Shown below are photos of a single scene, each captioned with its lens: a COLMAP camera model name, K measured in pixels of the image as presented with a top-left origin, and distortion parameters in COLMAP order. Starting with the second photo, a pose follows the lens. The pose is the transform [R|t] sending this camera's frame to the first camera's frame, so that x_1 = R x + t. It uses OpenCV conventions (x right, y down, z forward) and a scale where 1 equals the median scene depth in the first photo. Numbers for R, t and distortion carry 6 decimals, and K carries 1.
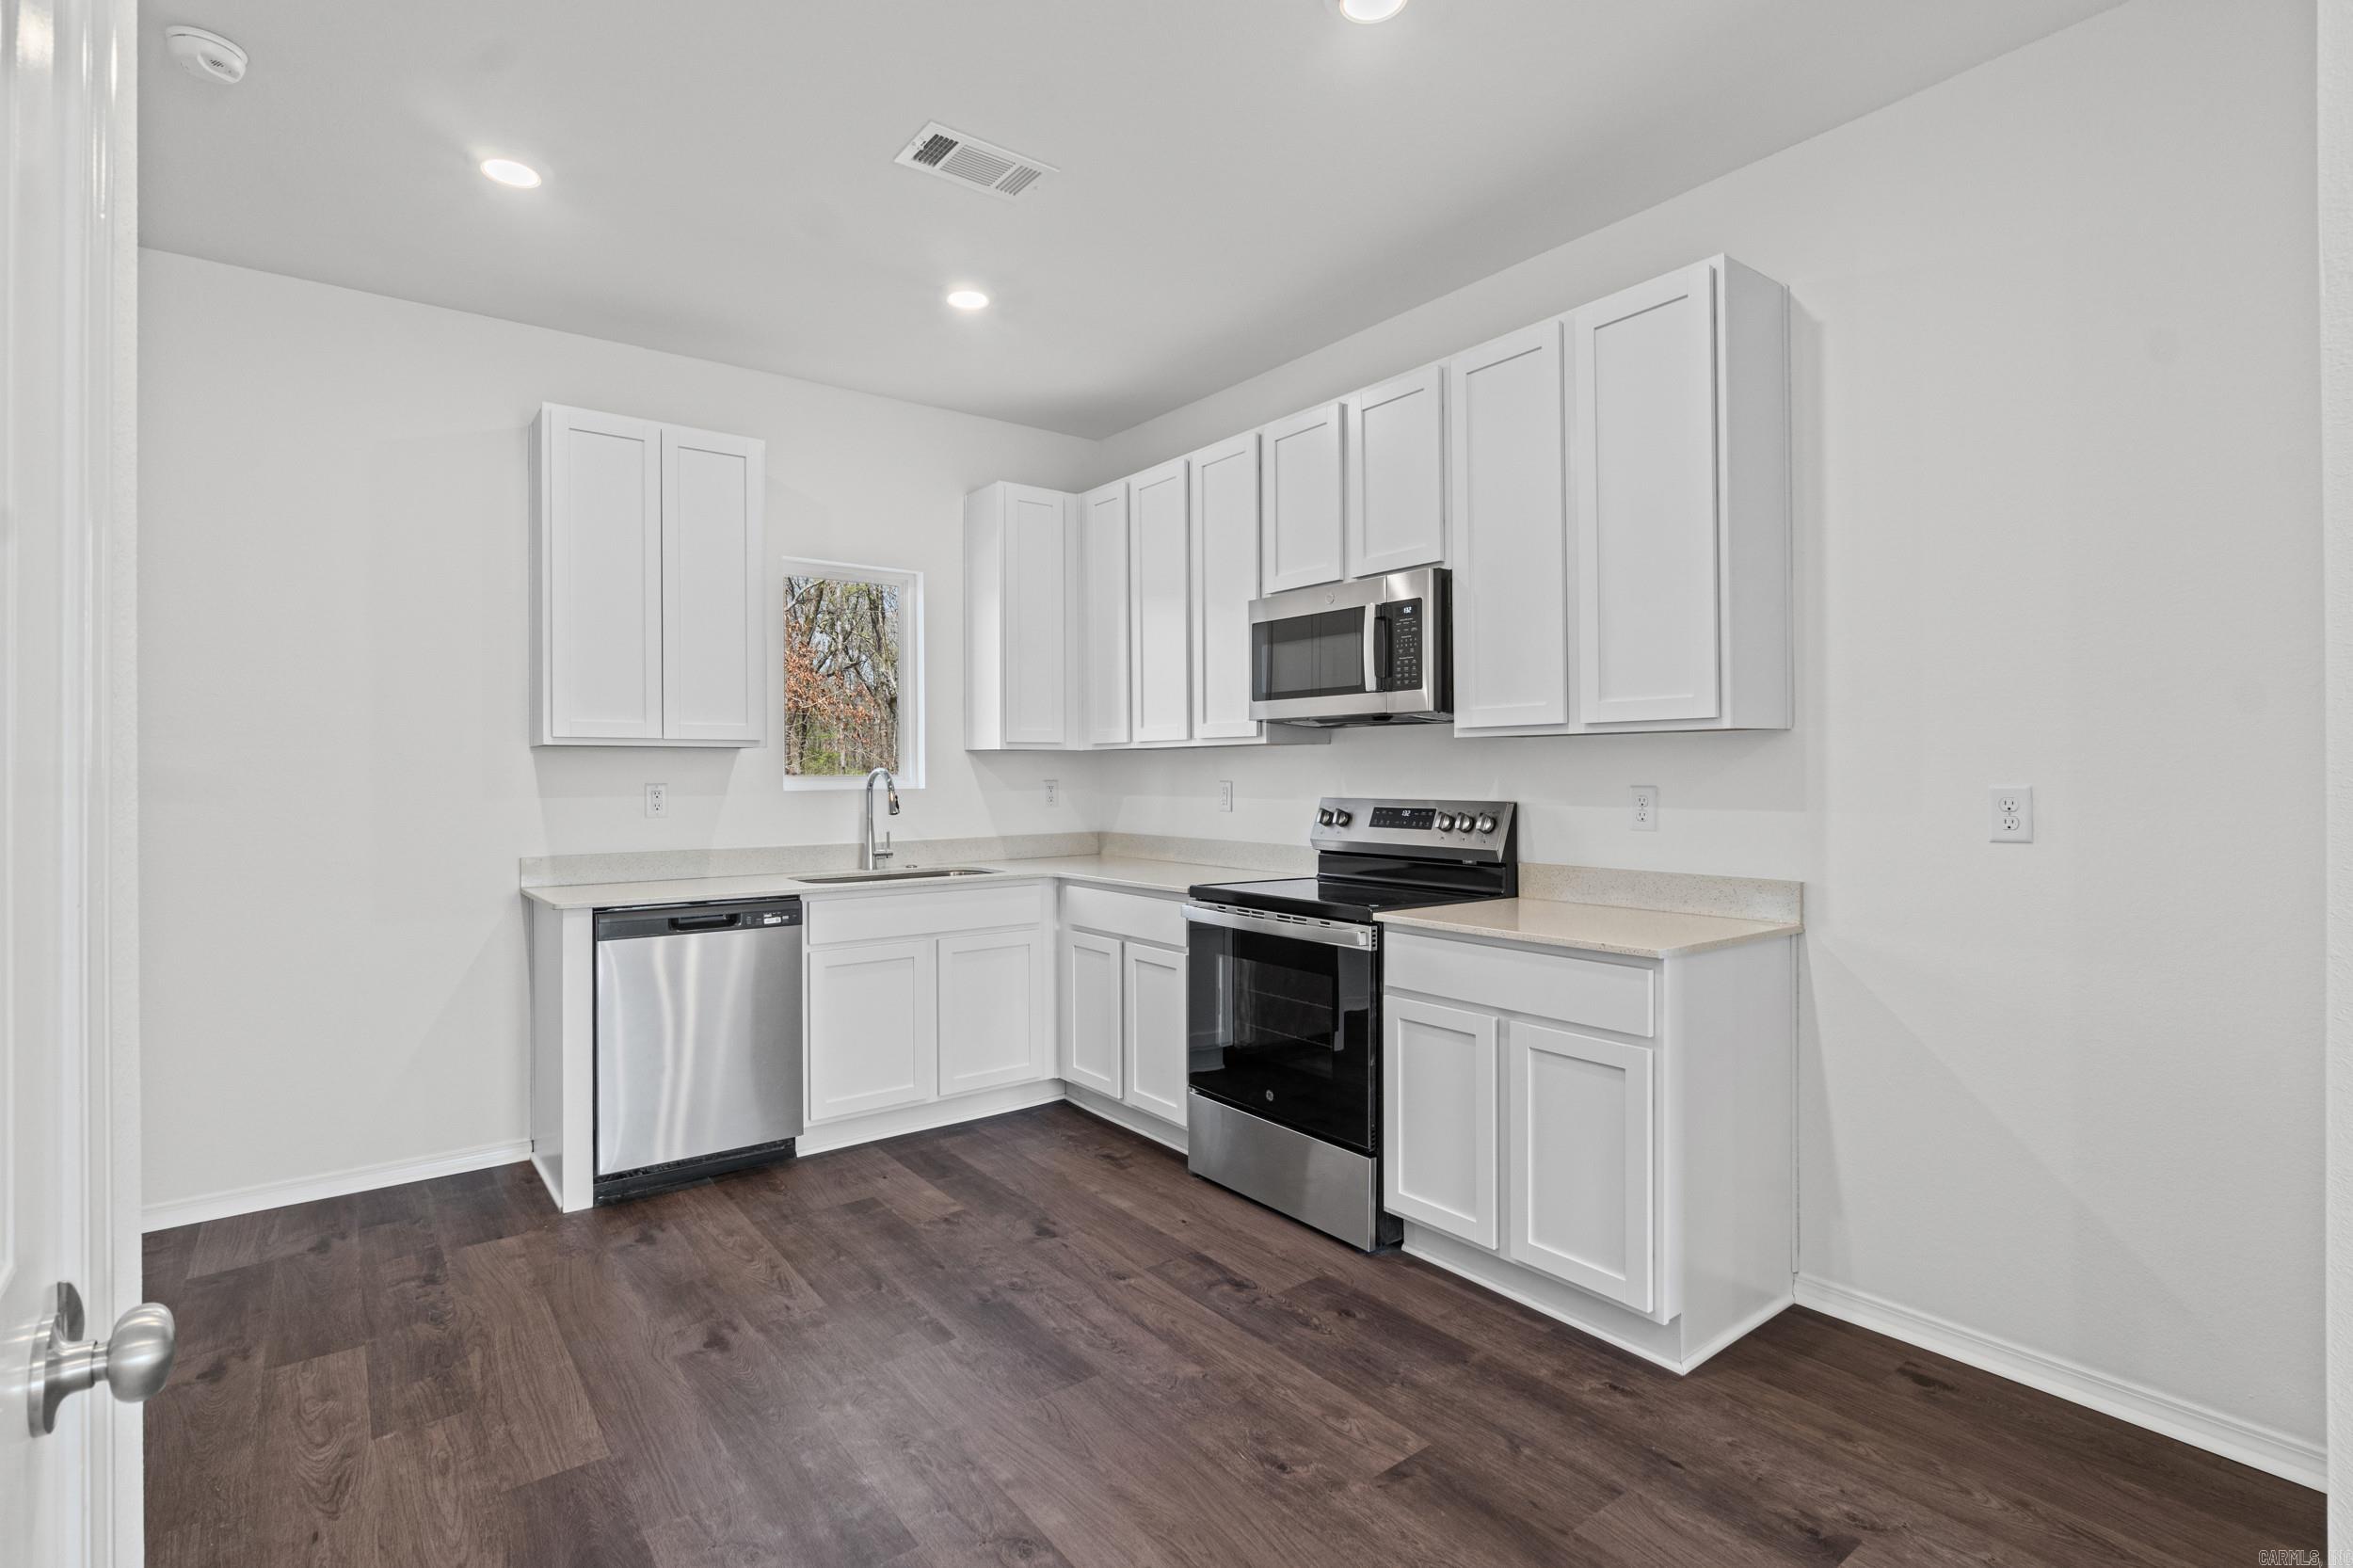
lens RADIAL K [[1137.5, 0, 1169.5], [0, 1137.5, 771.7], [0, 0, 1]] dist [0.006907, 0.000740]
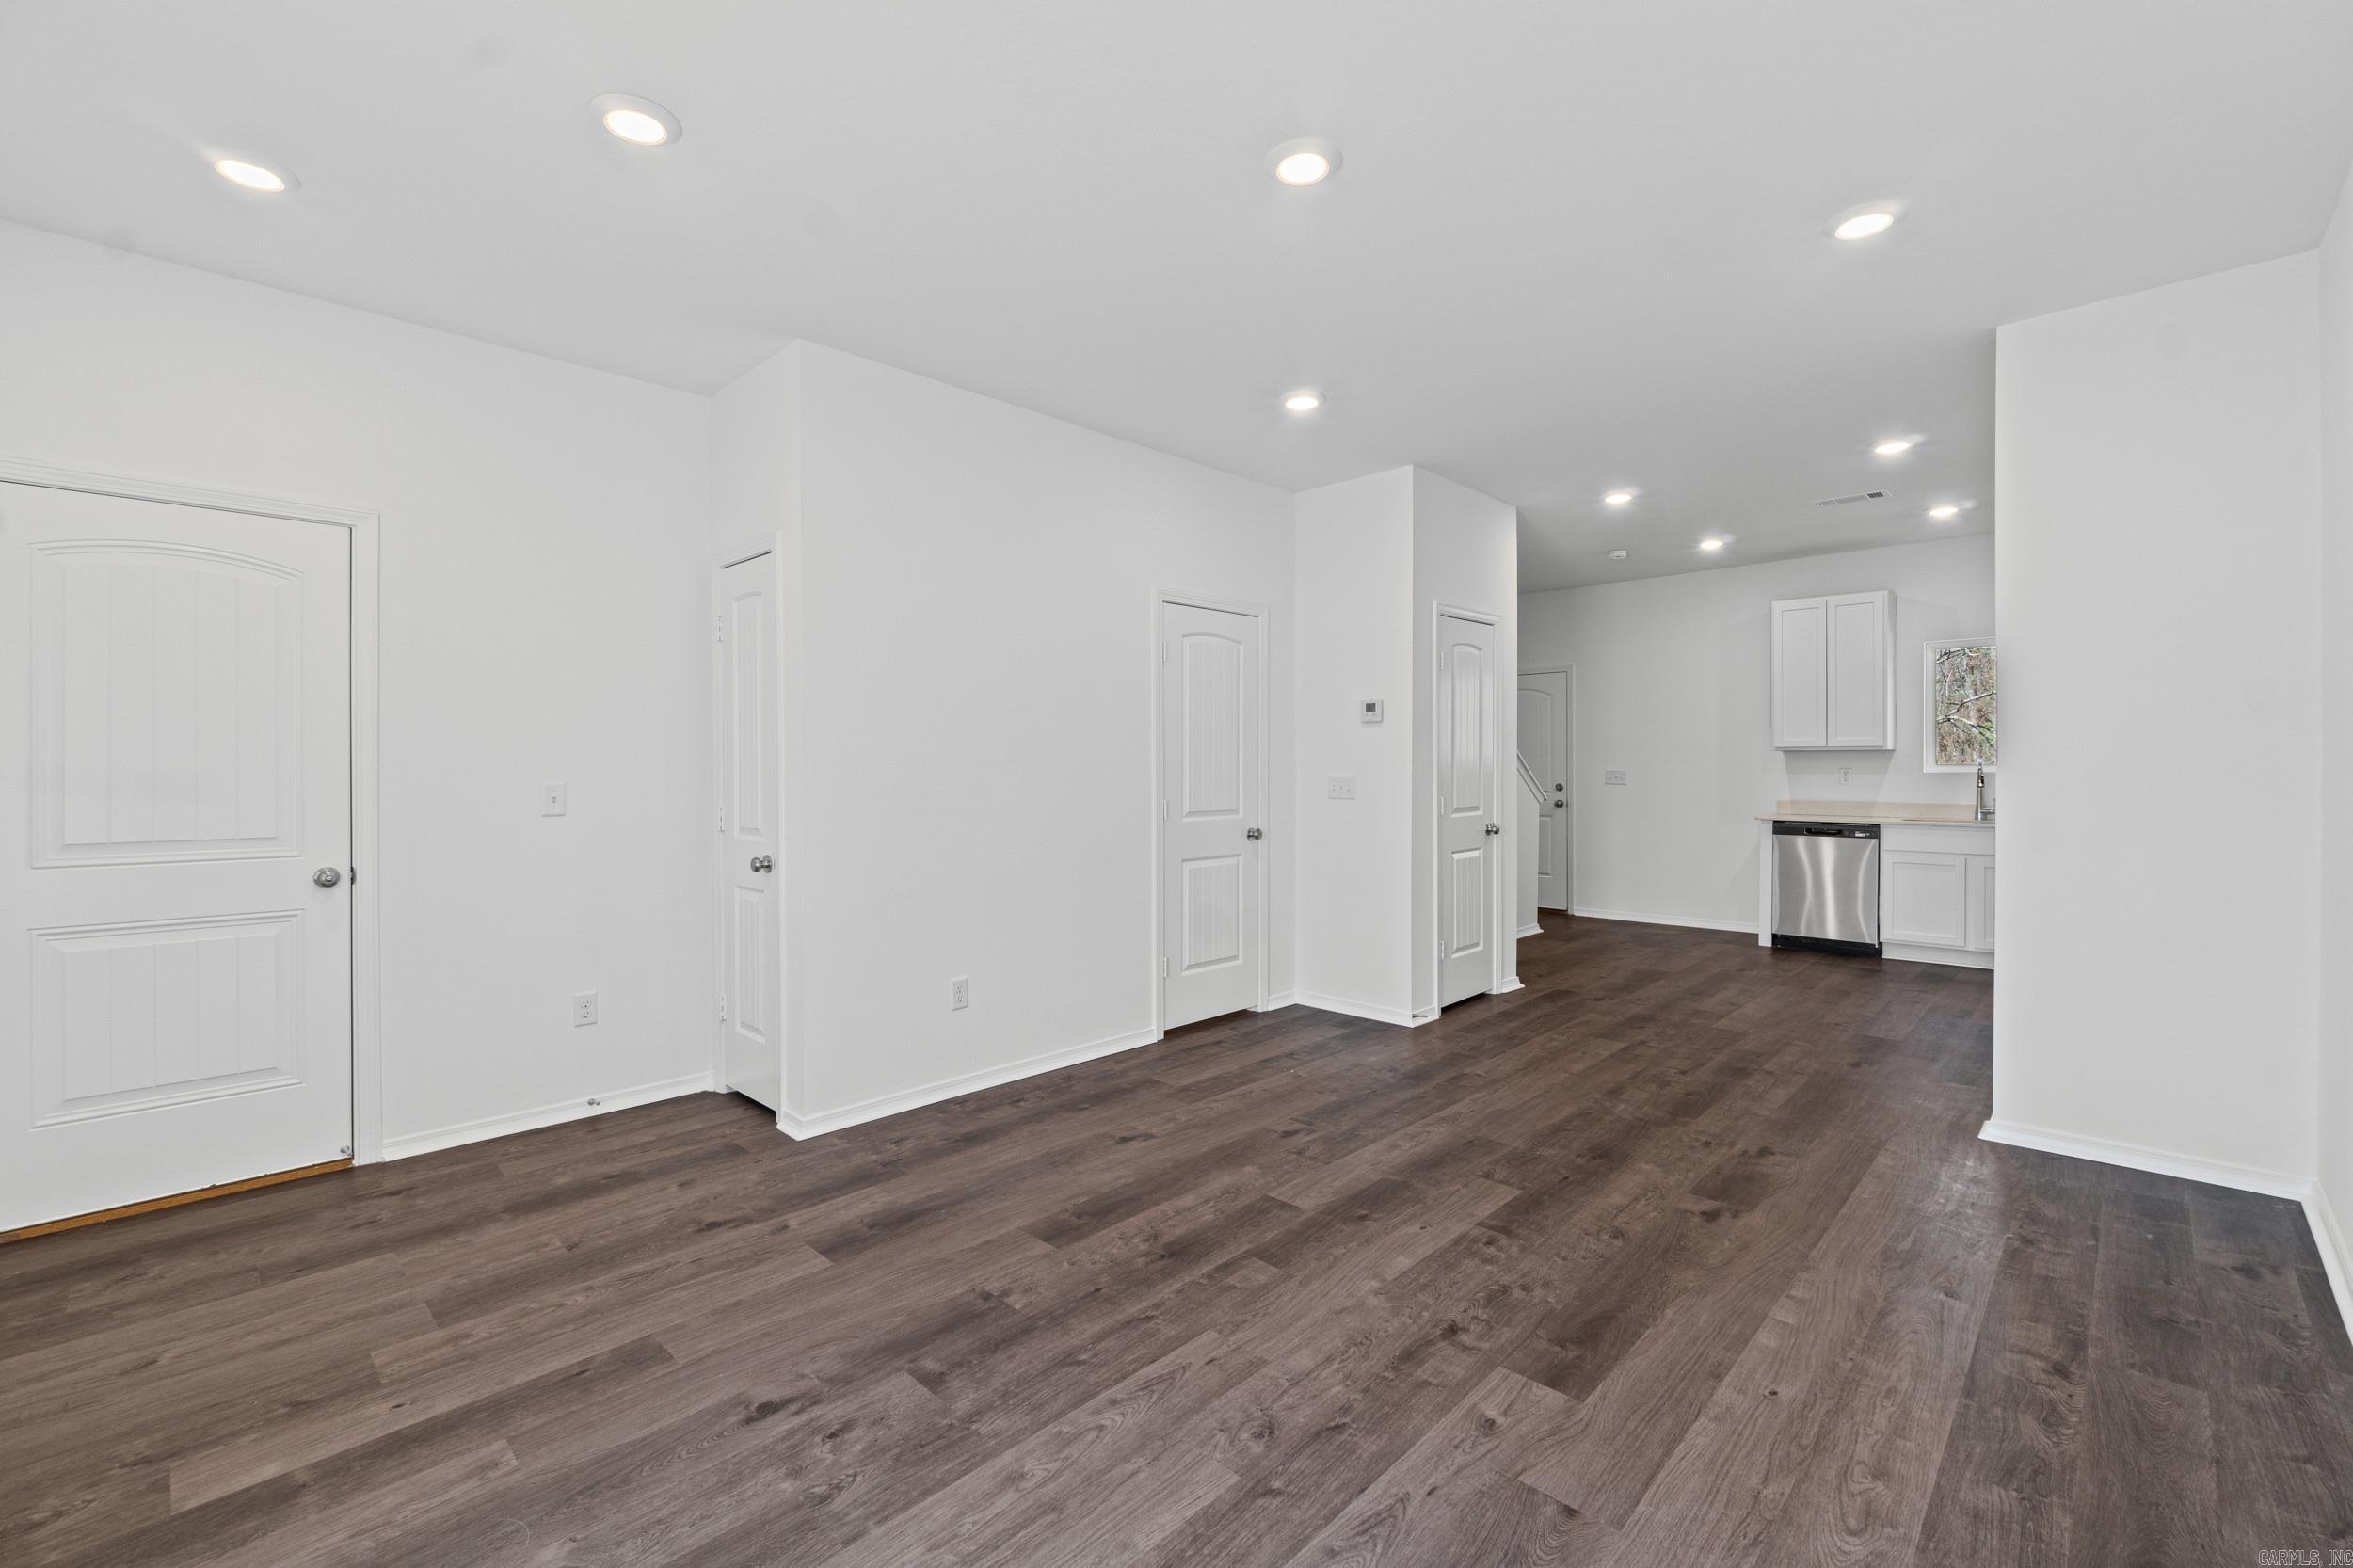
lens RADIAL K [[1006.1, 0, 1142.5], [0, 1006.1, 778.9], [0, 0, 1]] dist [-0.004311, -0.000444]
pose [[0.138358, 0.018619, -0.990207, 1.316962], [0.004259, 0.999803, 0.019394, -0.011608], [0.990373, -0.006901, 0.138251, -0.557728]]
